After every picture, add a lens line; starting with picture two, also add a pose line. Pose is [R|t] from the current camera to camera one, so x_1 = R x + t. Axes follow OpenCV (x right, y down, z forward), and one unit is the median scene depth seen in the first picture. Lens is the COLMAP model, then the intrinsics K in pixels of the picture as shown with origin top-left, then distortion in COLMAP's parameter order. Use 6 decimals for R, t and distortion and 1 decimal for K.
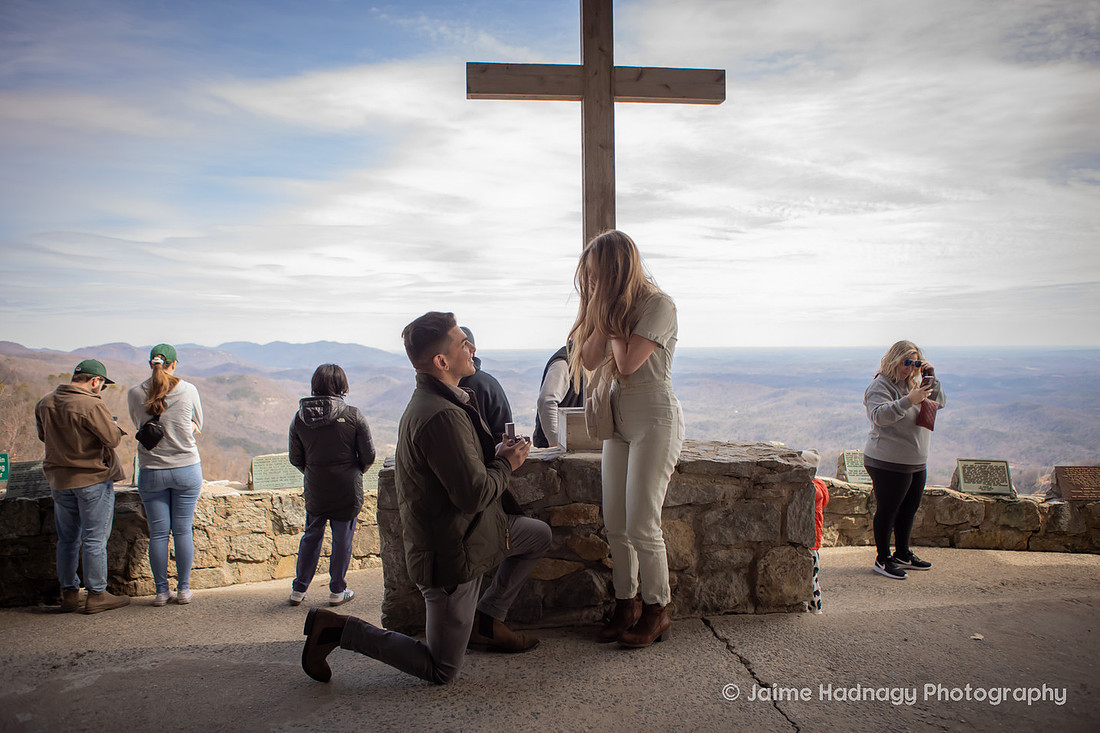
lens RADIAL K [[794.5, 0, 550.3], [0, 794.5, 360.1], [0, 0, 1]] dist [-0.089615, 0.063005]
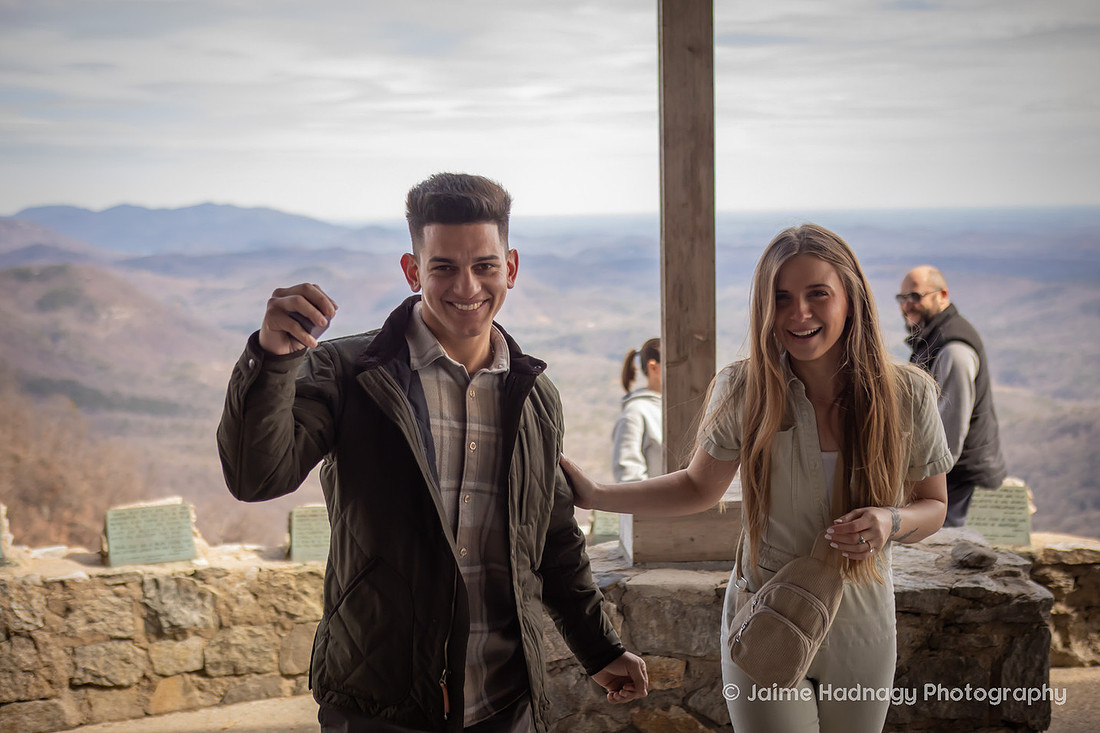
lens RADIAL K [[1453.6, 0, 544.4], [0, 1453.6, 348.5], [0, 0, 1]] dist [0.027433, 0.000000]
pose [[0.998551, -0.003947, -0.053666, 0.008579], [0.008851, 0.995771, 0.091439, -0.098386], [0.053078, -0.091782, 0.994364, -0.064386]]
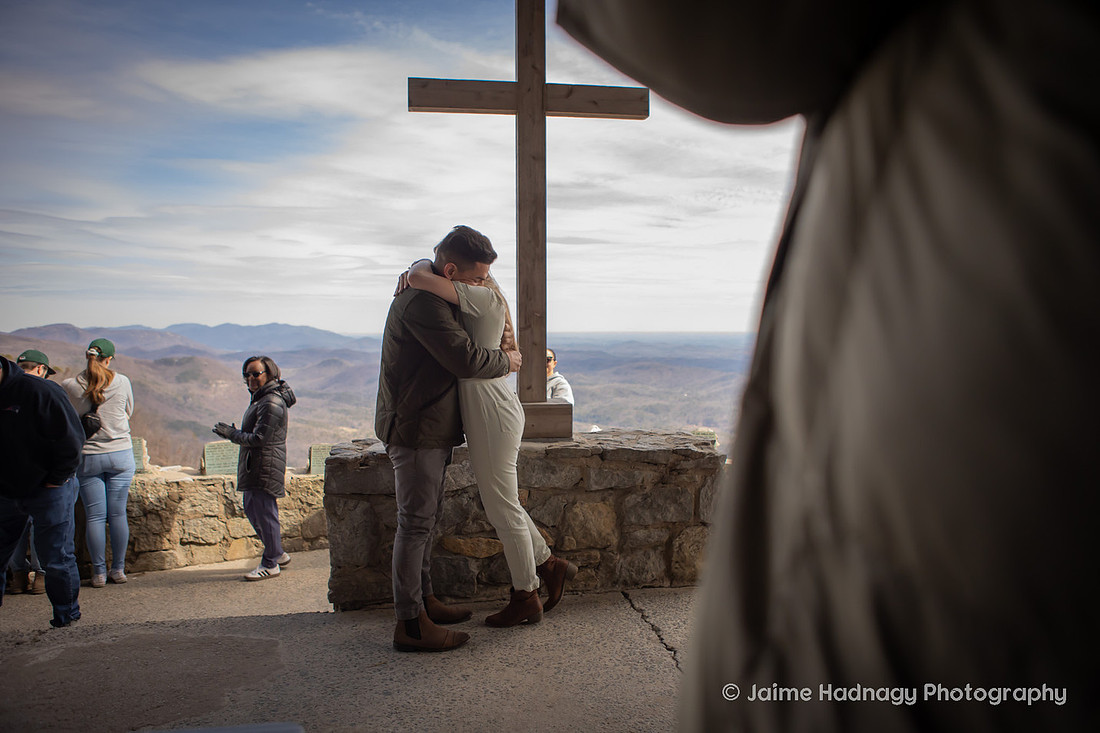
lens RADIAL K [[794.5, 0, 550.4], [0, 794.5, 360.1], [0, 0, 1]] dist [-0.089615, 0.063005]
pose [[0.998367, 0.003797, 0.056996, 0.017496], [-0.005088, 0.999733, 0.022525, -0.012568], [-0.056896, -0.022778, 0.998120, -0.055904]]
